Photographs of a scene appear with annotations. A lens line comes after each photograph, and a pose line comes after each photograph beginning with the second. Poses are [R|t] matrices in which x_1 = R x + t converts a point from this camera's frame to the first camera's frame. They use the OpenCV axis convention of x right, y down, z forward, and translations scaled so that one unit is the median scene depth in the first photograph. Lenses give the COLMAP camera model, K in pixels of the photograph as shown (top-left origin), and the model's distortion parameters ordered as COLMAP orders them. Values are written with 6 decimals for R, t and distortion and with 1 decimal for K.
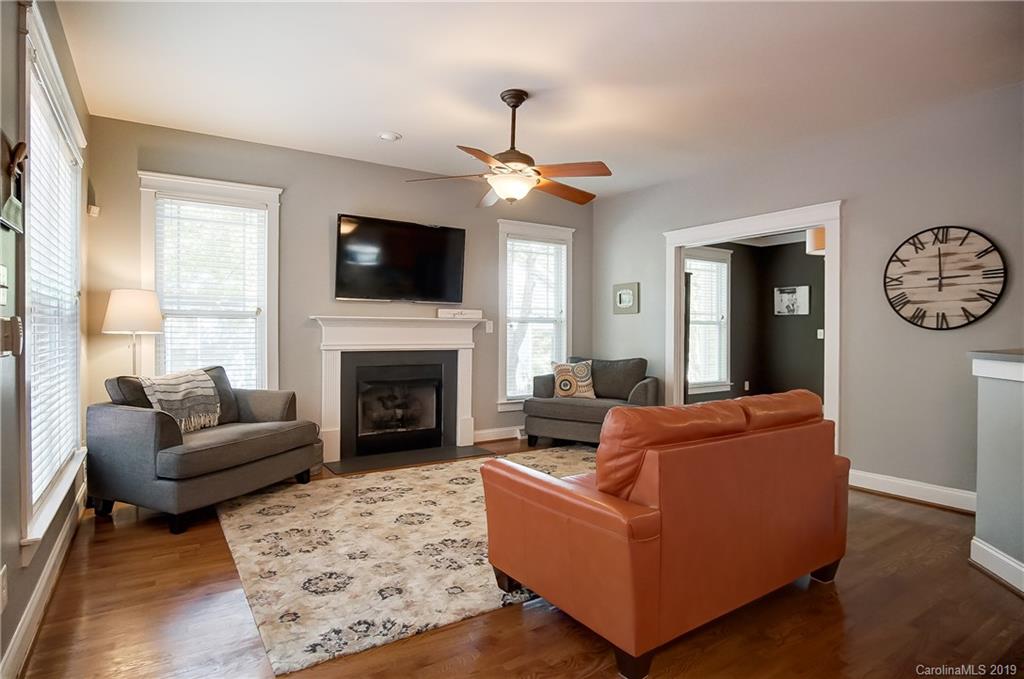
lens RADIAL K [[550.2, 0, 507.9], [0, 550.2, 334.5], [0, 0, 1]] dist [-0.031466, 0.007082]
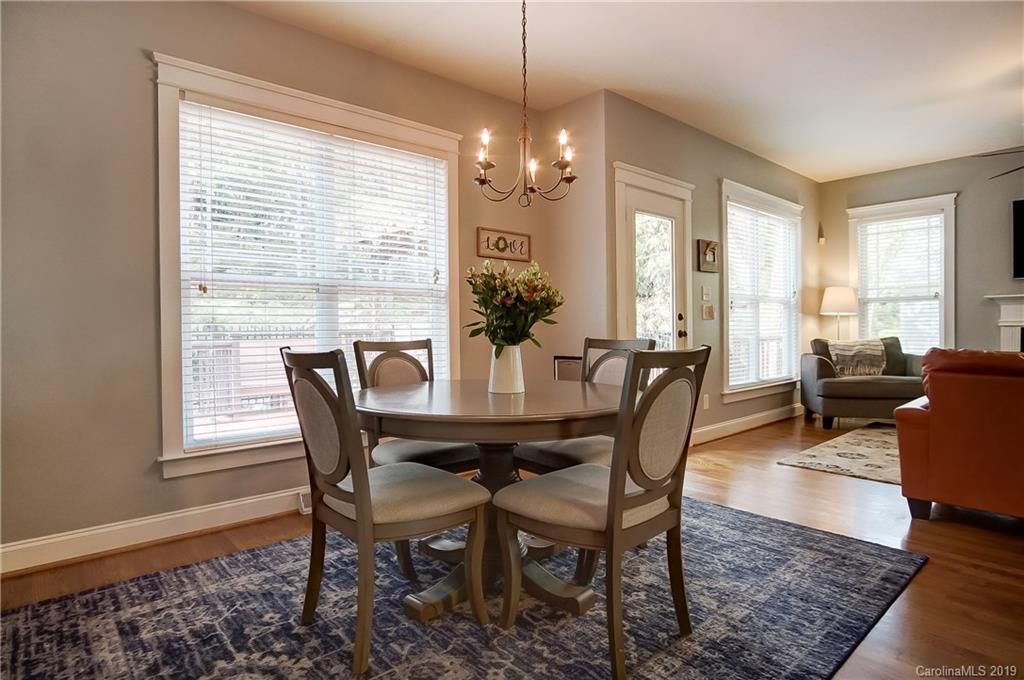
lens RADIAL K [[550.2, 0, 511.6], [0, 550.2, 335.2], [0, 0, 1]] dist [-0.031466, 0.007082]
pose [[0.140227, 0.008347, -0.990084, 0.773016], [0.005443, 0.999943, 0.009201, 0.039990], [0.990104, -0.006679, 0.140173, -0.179539]]
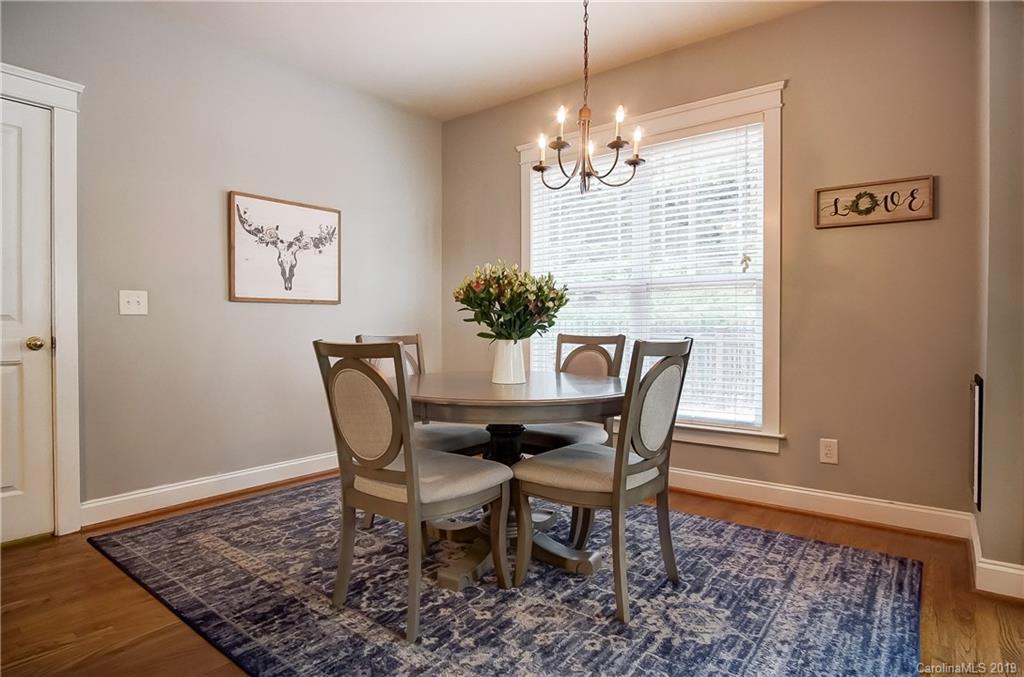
lens RADIAL K [[551.2, 0, 511.8], [0, 551.2, 333.9], [0, 0, 1]] dist [-0.021315, 0.000011]
pose [[-0.947265, -0.002518, -0.320441, 0.394239], [-0.007450, 0.999872, 0.014167, 0.040906], [0.320364, 0.015807, -0.947163, 0.493929]]
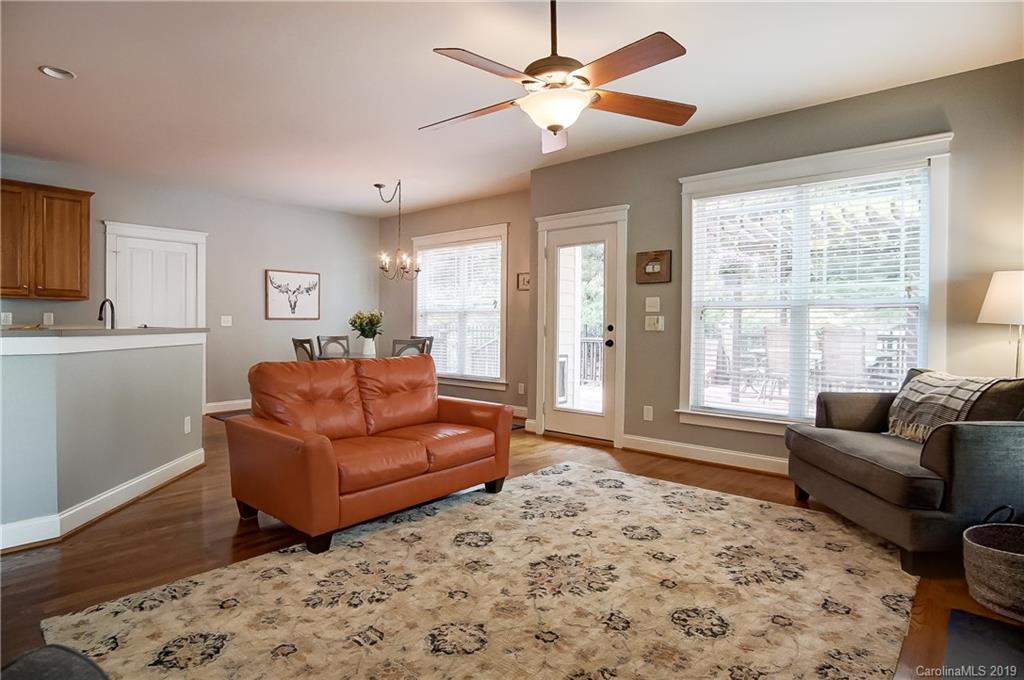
lens RADIAL K [[550.2, 0, 512.5], [0, 550.2, 334.5], [0, 0, 1]] dist [-0.031466, 0.007082]
pose [[-0.962209, -0.008934, -0.272166, 0.234209], [-0.015019, 0.999681, 0.020284, 0.005631], [0.271898, 0.023605, -0.962037, 1.575266]]
